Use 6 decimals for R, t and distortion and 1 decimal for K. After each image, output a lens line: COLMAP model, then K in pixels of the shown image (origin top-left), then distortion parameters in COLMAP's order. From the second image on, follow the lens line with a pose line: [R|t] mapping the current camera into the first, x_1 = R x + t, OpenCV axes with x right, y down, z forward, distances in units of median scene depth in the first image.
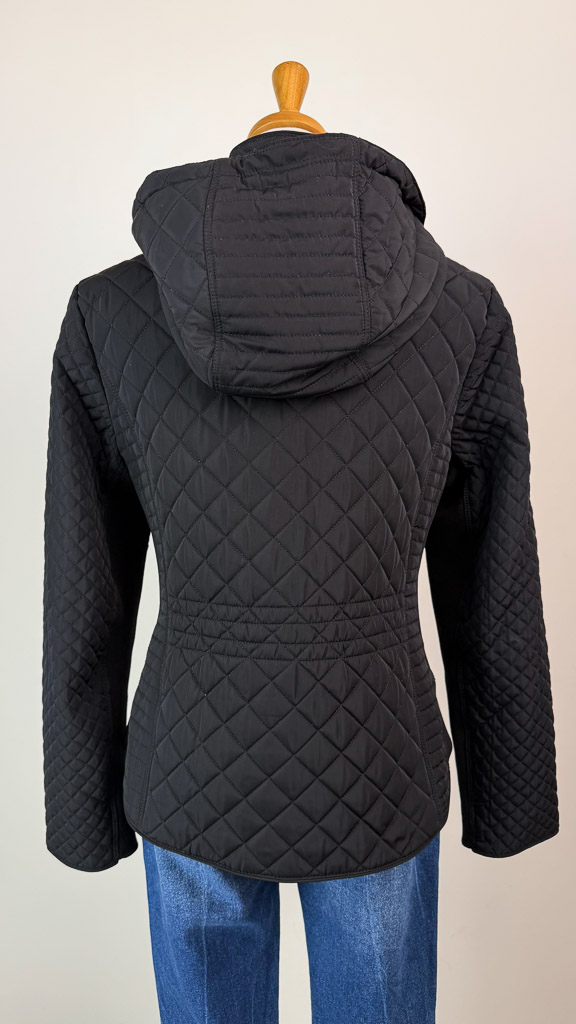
lens RADIAL K [[714.0, 0, 286.3], [0, 714.0, 514.4], [0, 0, 1]] dist [0.059966, -0.043658]
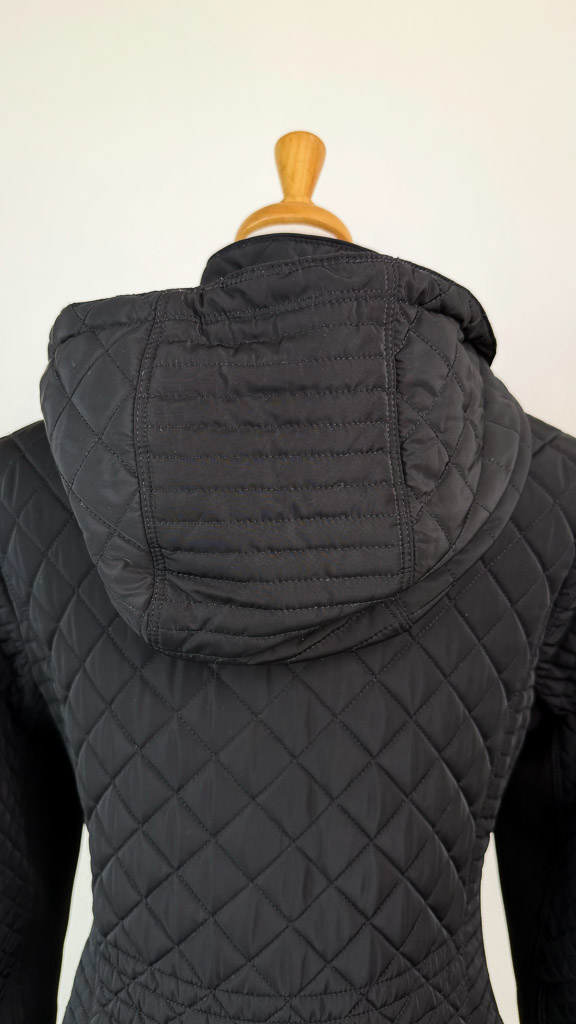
lens RADIAL K [[714.0, 0, 288.6], [0, 714.0, 508.3], [0, 0, 1]] dist [0.059966, -0.043658]
pose [[0.998993, 0.013865, -0.042668, 0.034981], [-0.016385, 0.998107, -0.059281, -0.246278], [0.041766, 0.059921, 0.997329, 0.364956]]
